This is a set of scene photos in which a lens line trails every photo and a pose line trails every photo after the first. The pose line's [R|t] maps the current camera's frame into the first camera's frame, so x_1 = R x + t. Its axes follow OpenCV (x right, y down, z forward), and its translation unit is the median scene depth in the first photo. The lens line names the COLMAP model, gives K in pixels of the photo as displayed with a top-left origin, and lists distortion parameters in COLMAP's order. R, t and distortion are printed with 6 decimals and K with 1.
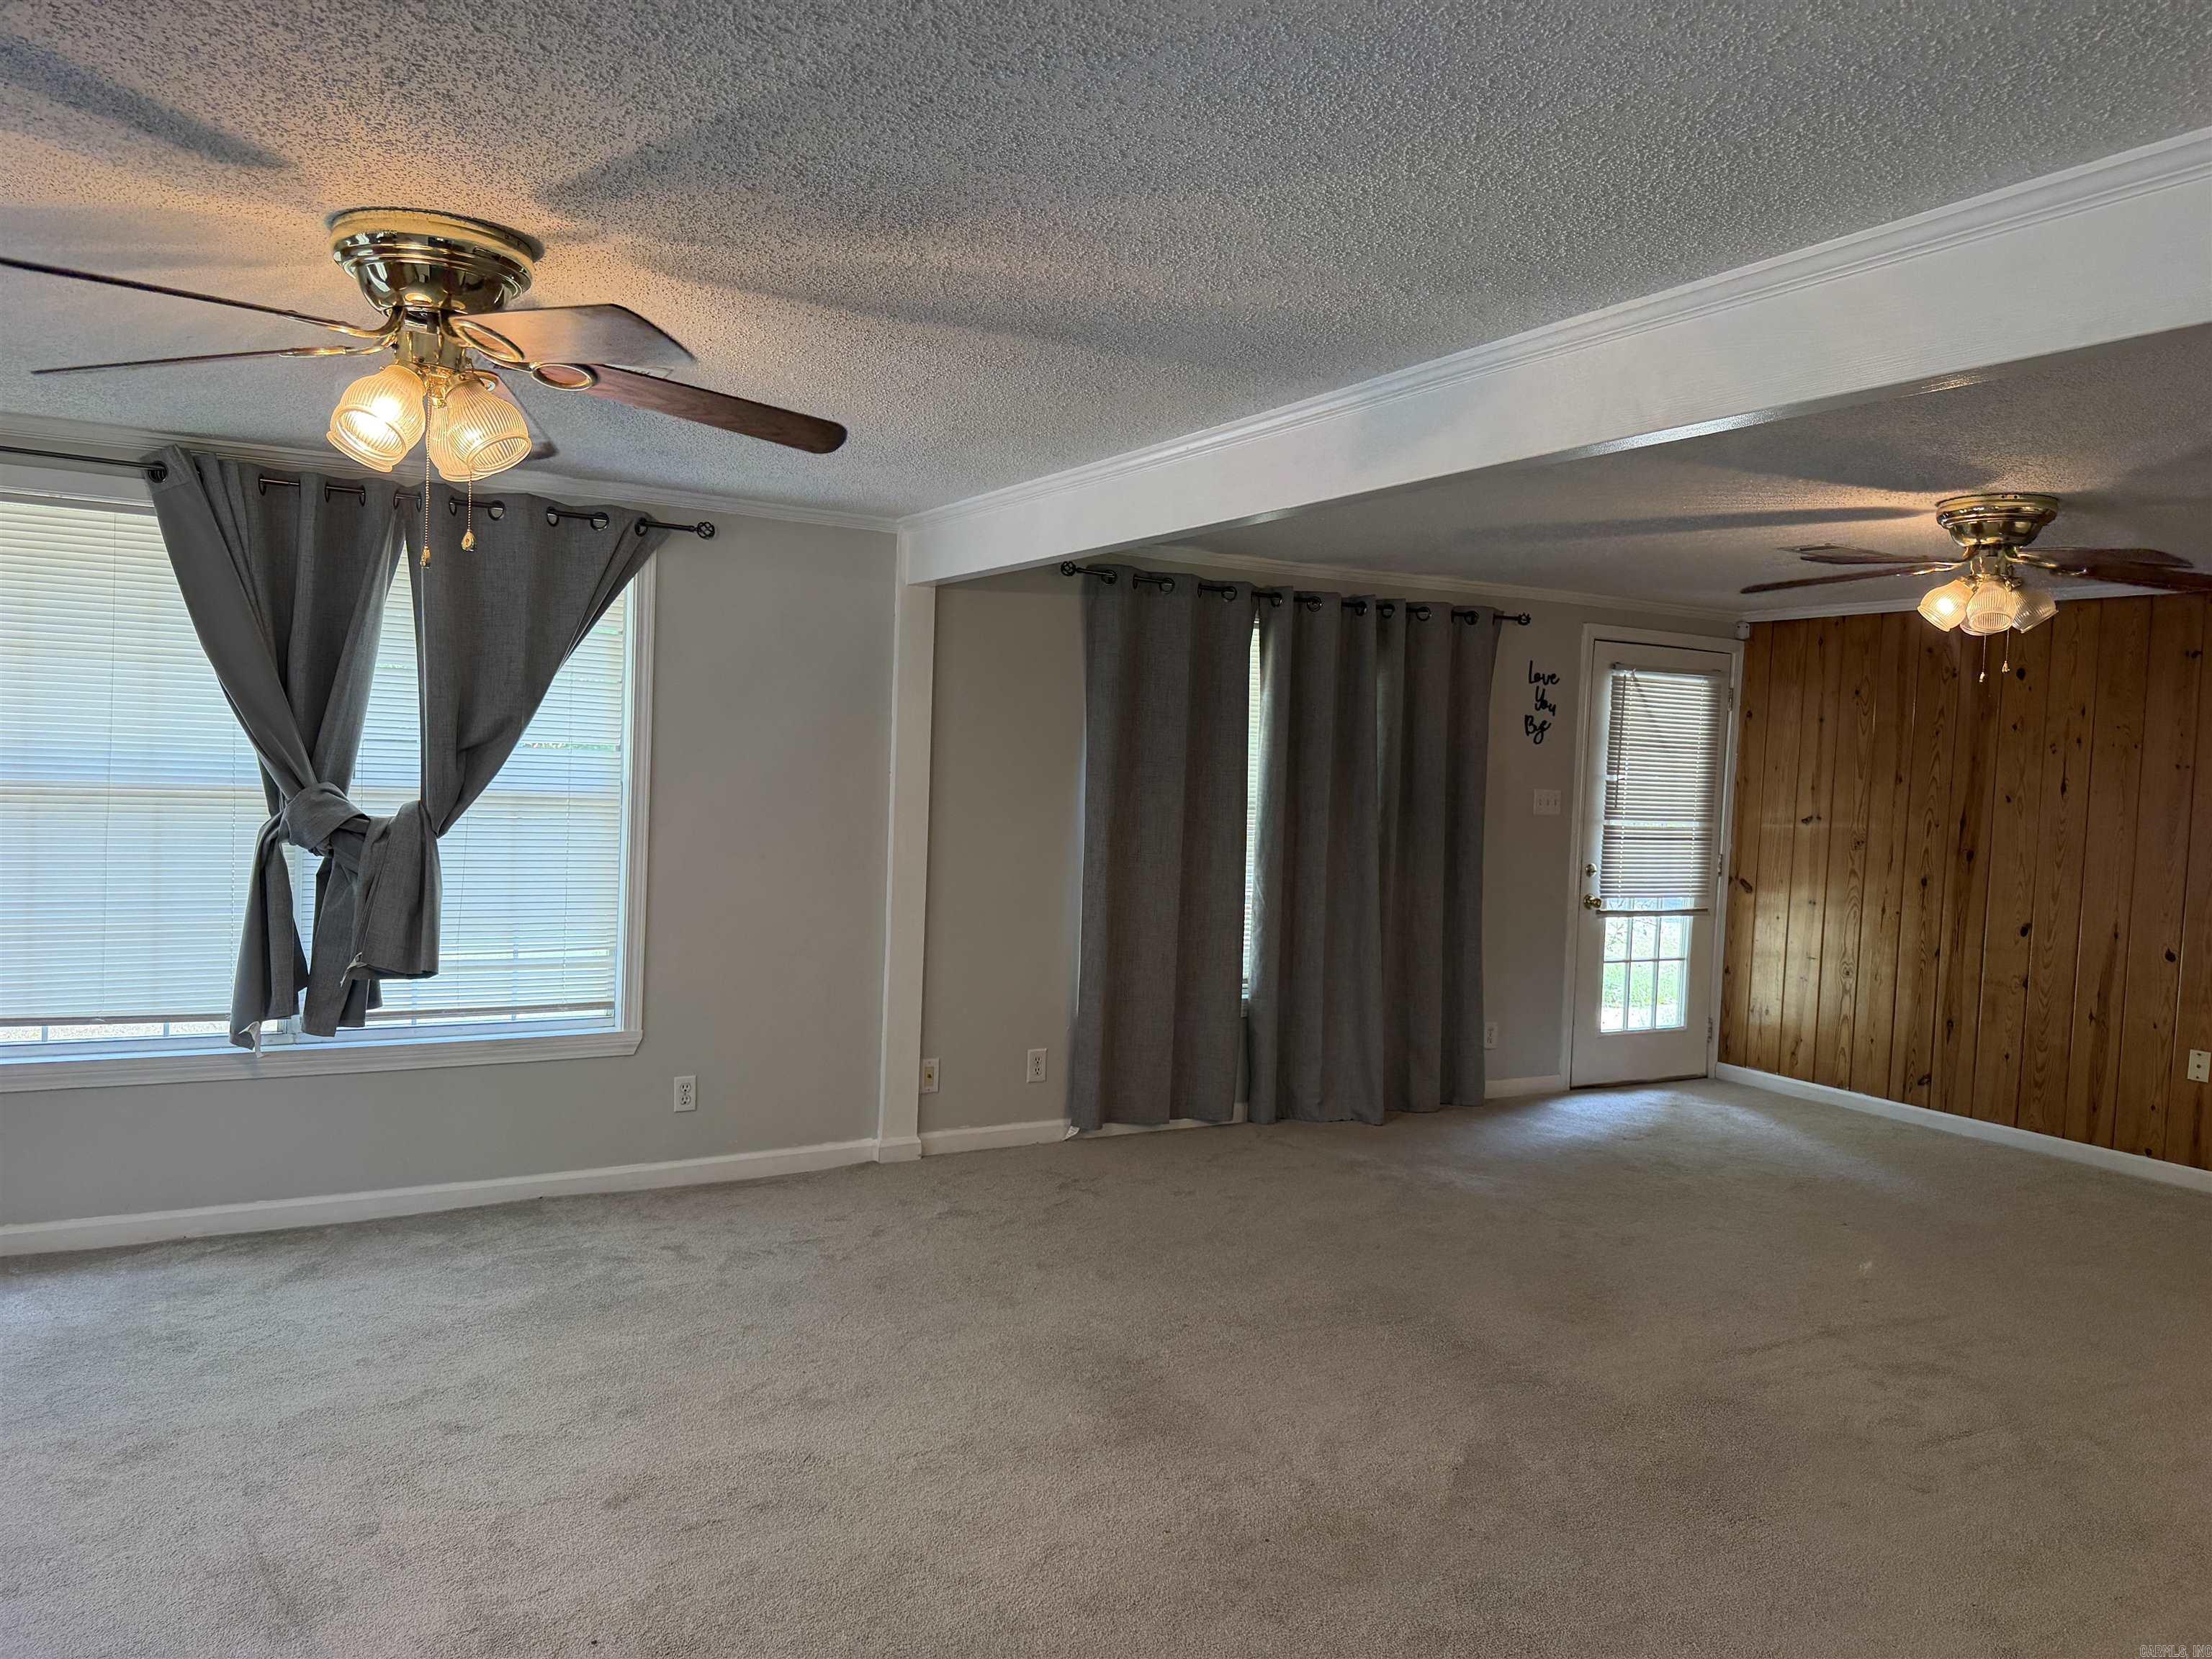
lens RADIAL K [[1576.0, 0, 1112.3], [0, 1576.0, 838.2], [0, 0, 1]] dist [0.009965, -0.006847]
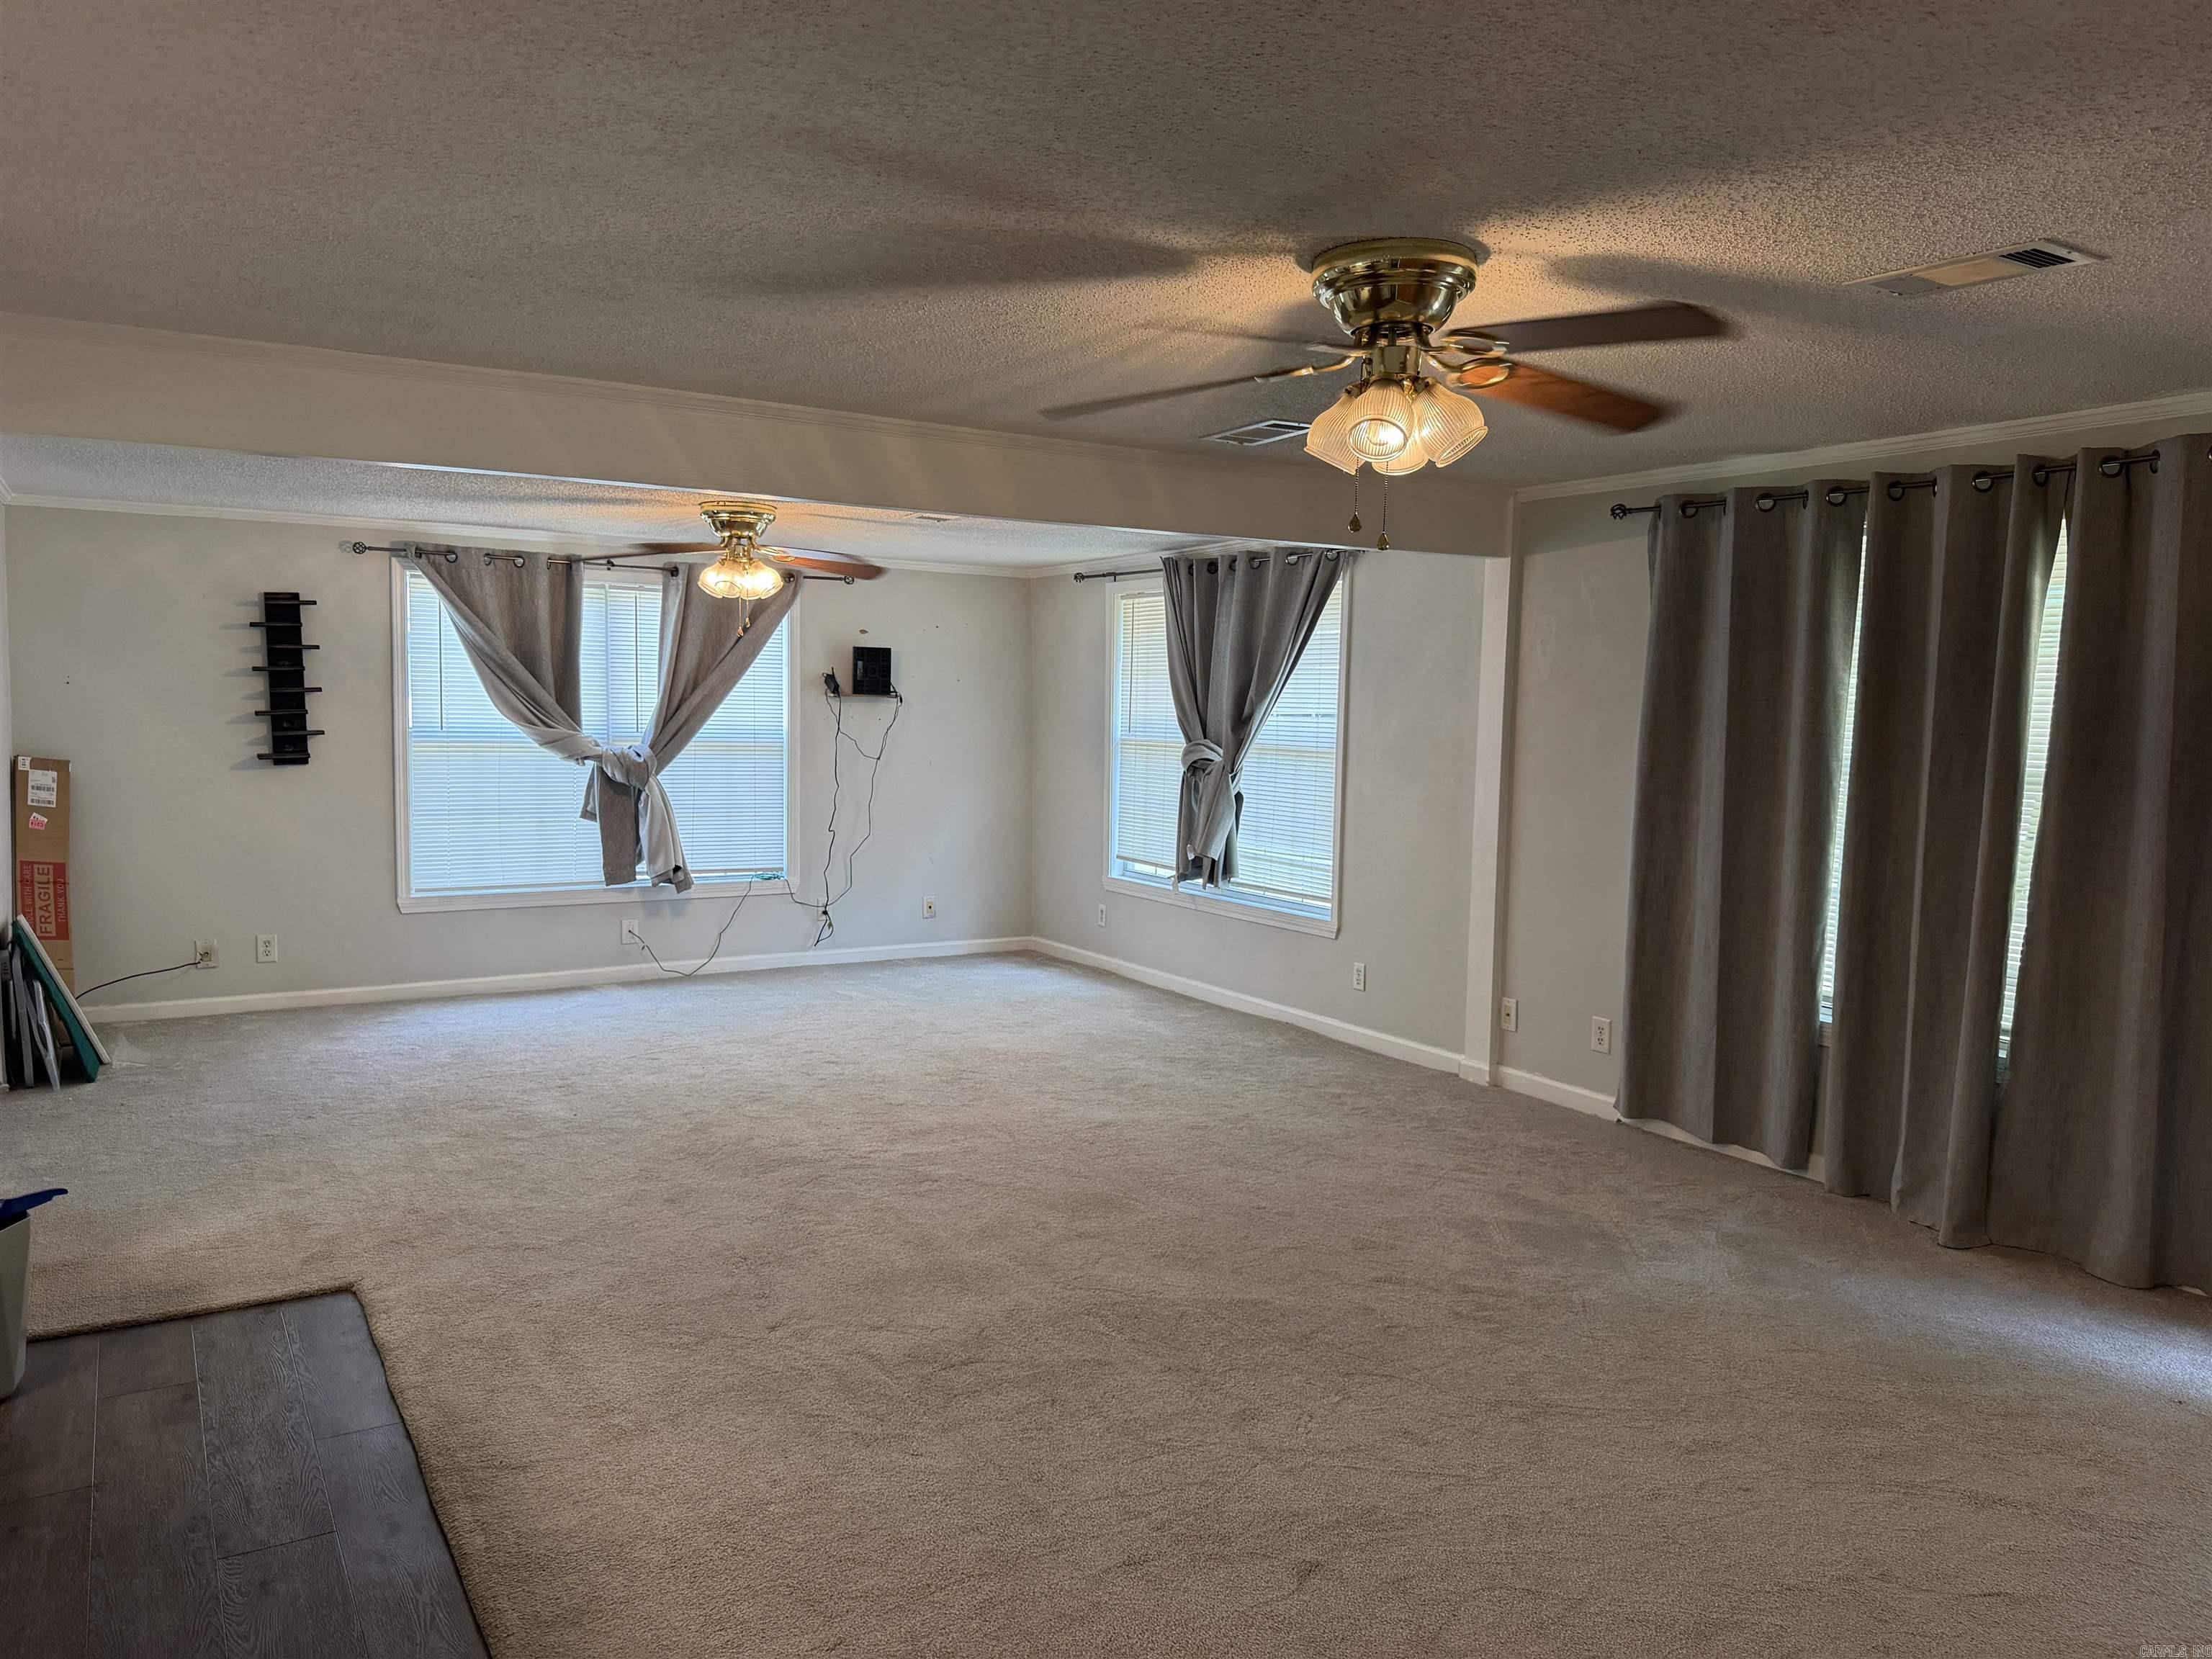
lens RADIAL K [[1576.0, 0, 1112.3], [0, 1576.0, 838.2], [0, 0, 1]] dist [0.009965, -0.006847]
pose [[0.000530, 0.042749, -0.999086, 0.958004], [-0.070124, 0.996628, 0.042606, 0.004171], [0.997538, 0.070038, 0.003526, 0.722487]]
